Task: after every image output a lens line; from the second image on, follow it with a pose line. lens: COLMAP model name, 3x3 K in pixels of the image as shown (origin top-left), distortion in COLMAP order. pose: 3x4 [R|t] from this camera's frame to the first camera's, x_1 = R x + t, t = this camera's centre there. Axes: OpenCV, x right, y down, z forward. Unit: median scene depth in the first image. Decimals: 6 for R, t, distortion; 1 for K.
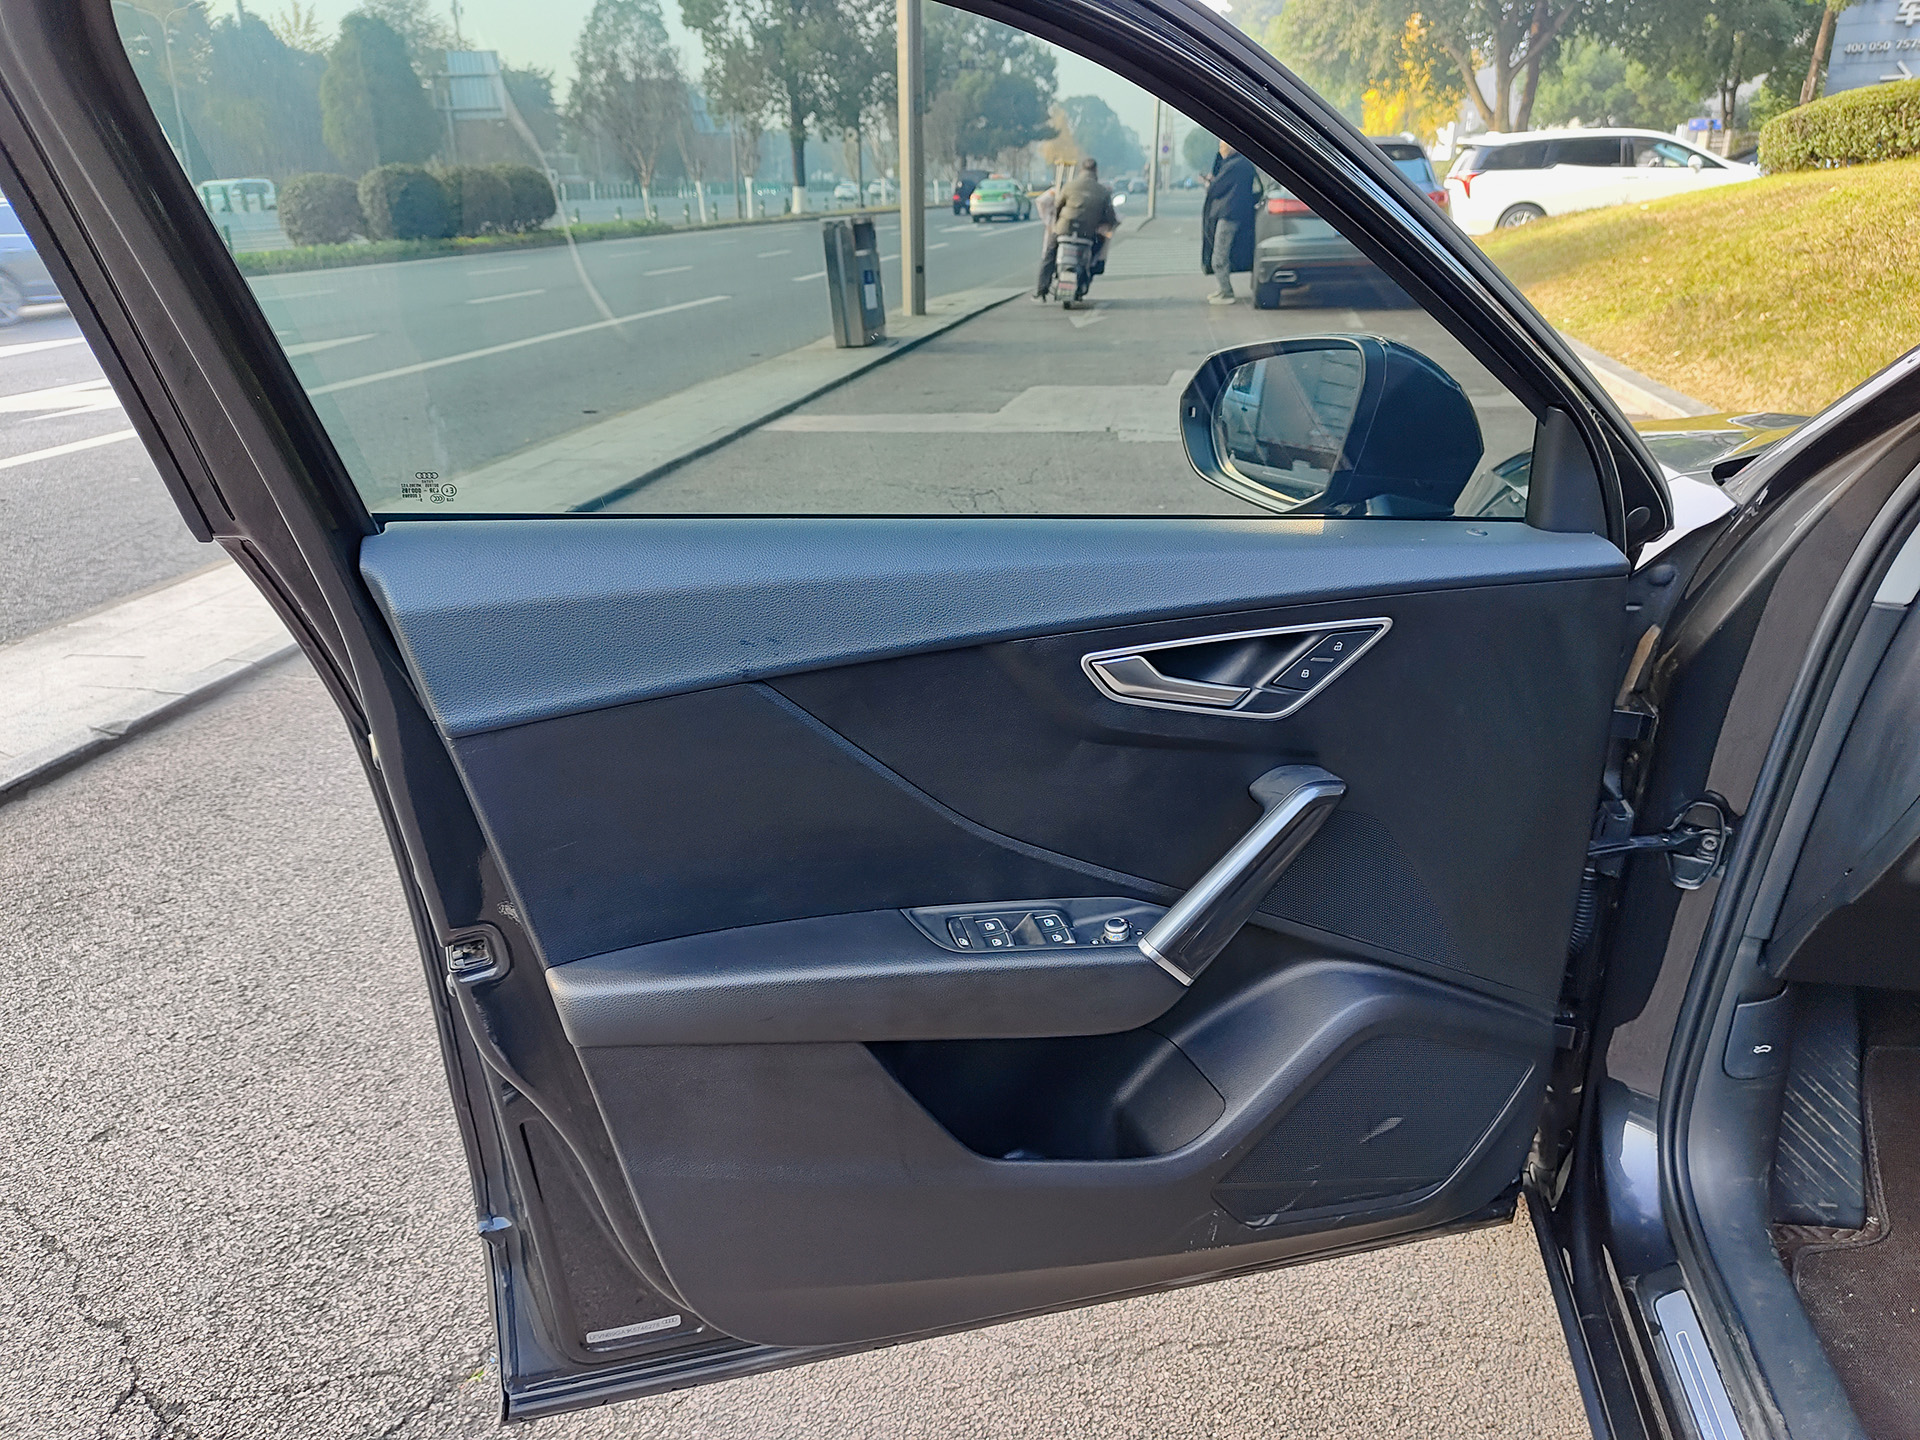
lens RADIAL K [[1357.6, 0, 960.0], [0, 1357.6, 720.0], [0, 0, 1]] dist [0.025017, -0.030542]
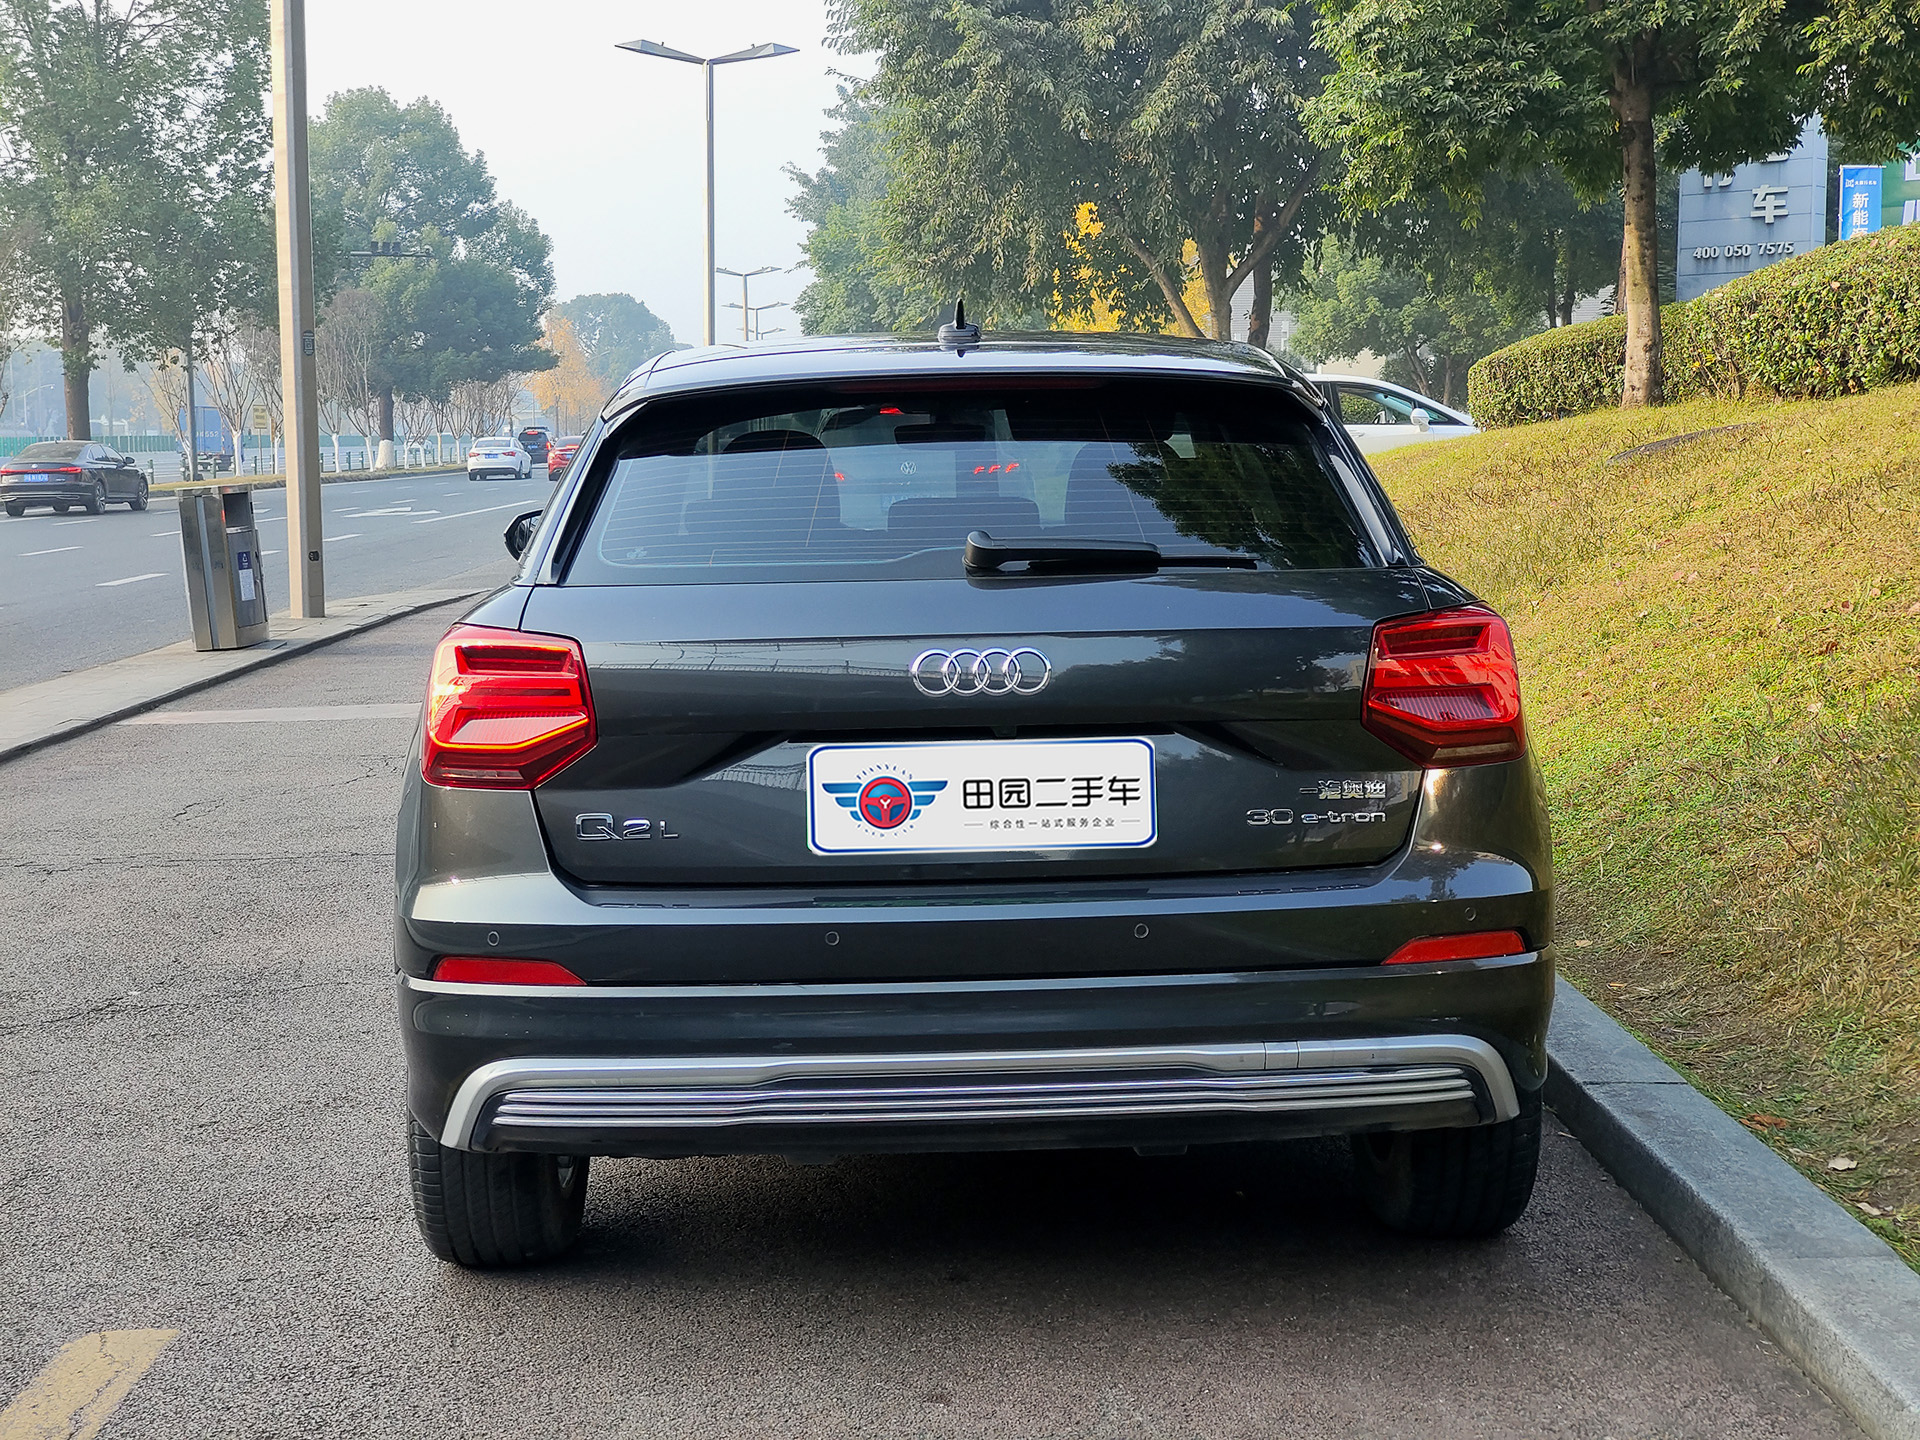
lens RADIAL K [[2585.9, 0, 987.4], [0, 2585.9, 713.6], [0, 0, 1]] dist [0.325682, -1.105753]
pose [[0.974827, -0.024752, 0.221586, 0.002026], [0.083220, 0.962391, -0.258608, 0.040382], [-0.206851, 0.270538, 0.940224, -0.104215]]
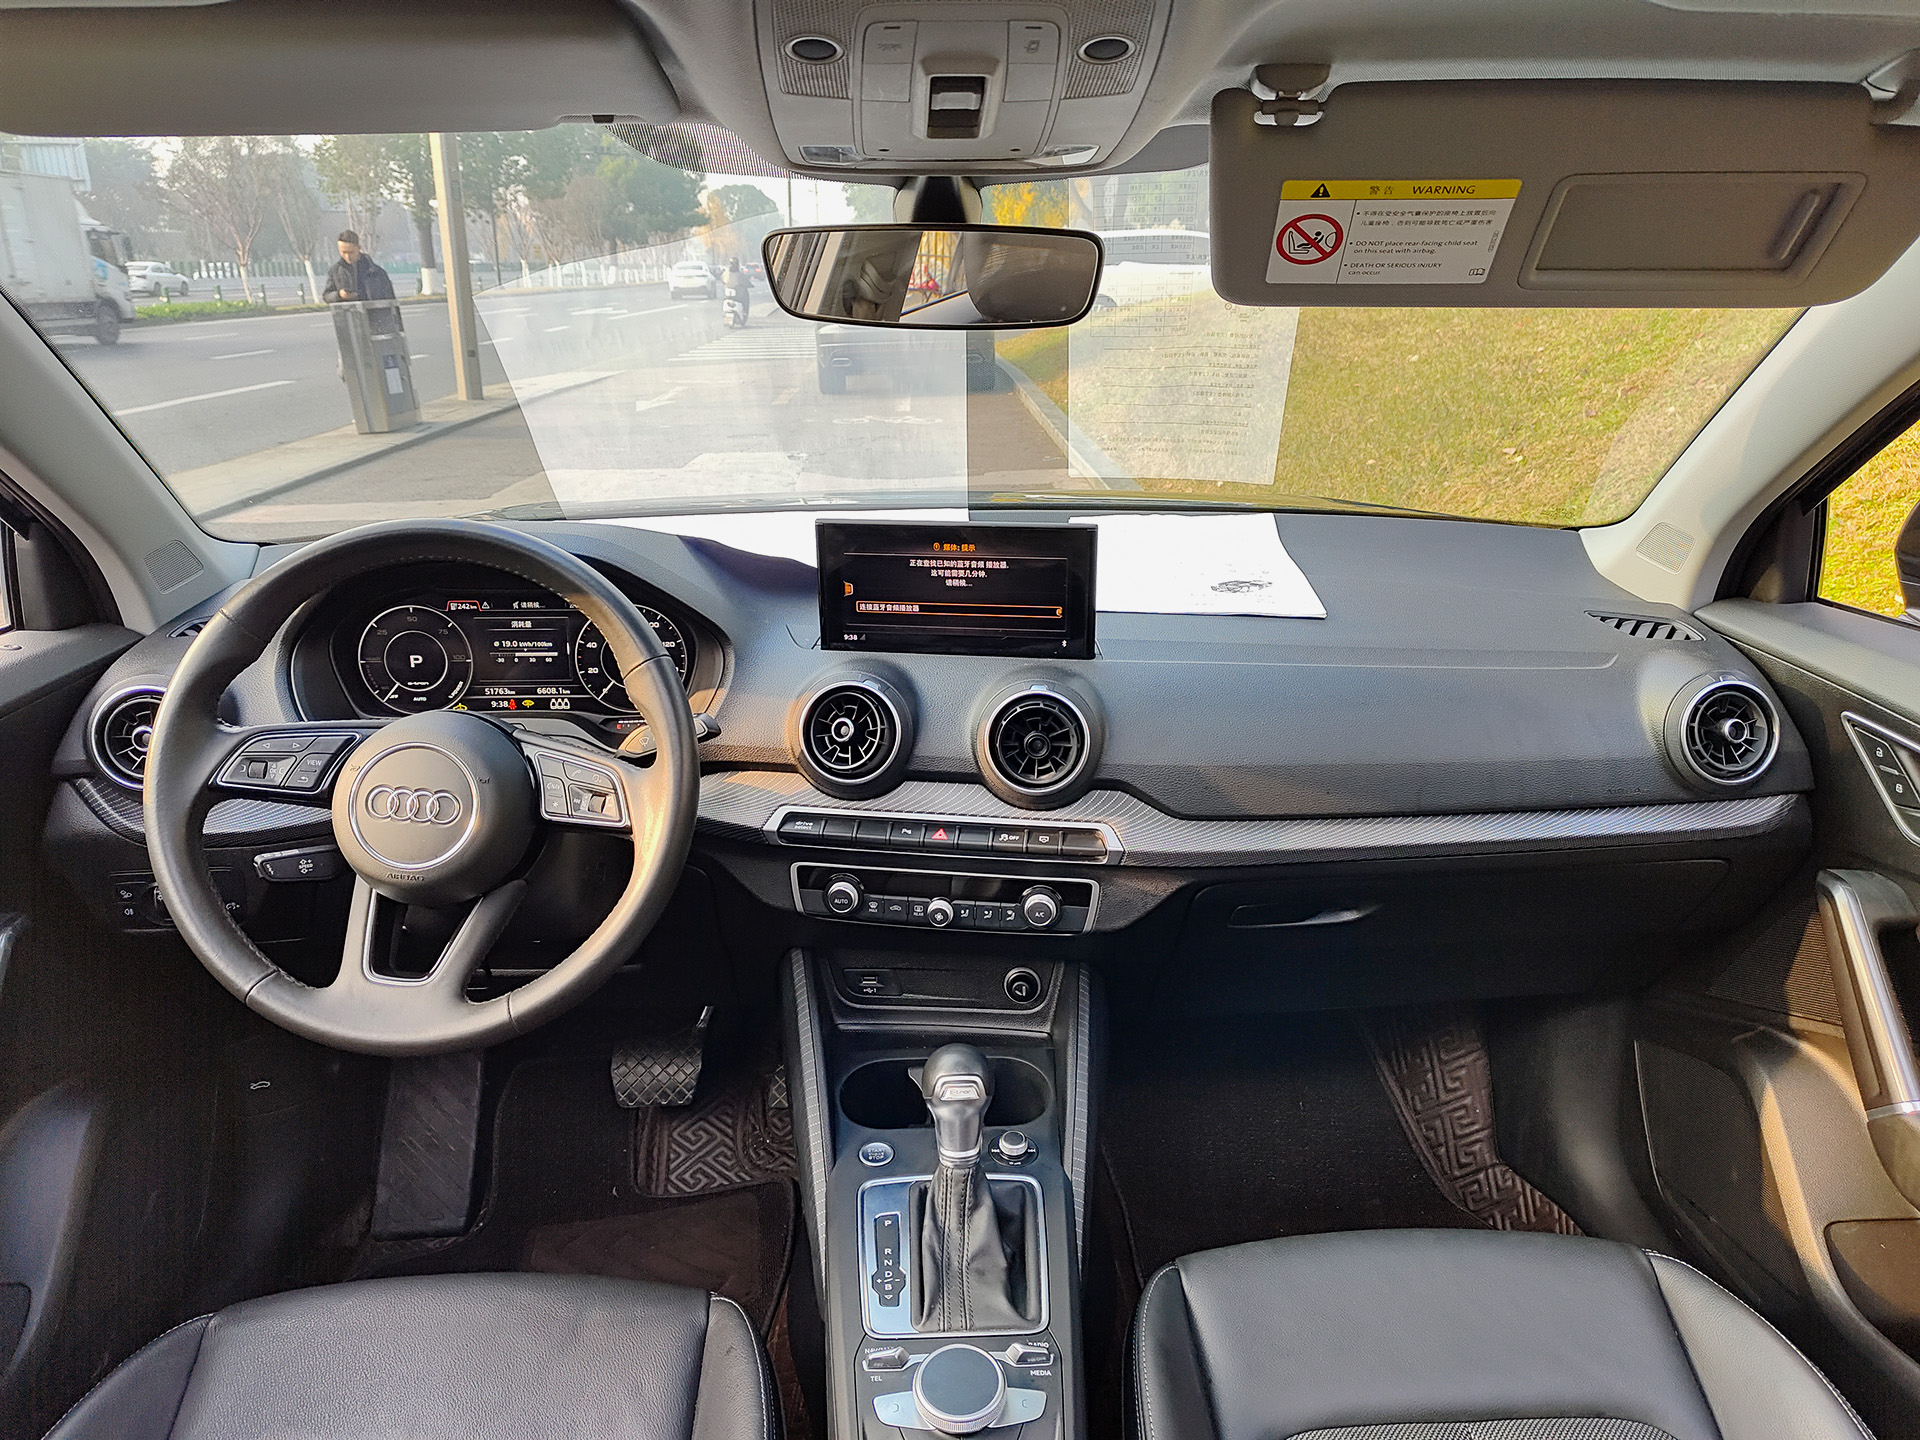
lens RADIAL K [[1357.6, 0, 960.0], [0, 1357.6, 720.0], [0, 0, 1]] dist [0.025017, -0.030542]
pose [[0.973579, -0.059024, 0.220591, 0.024186], [0.071206, 0.996321, -0.047682, 0.001134], [-0.216966, 0.062130, 0.974200, -0.005032]]
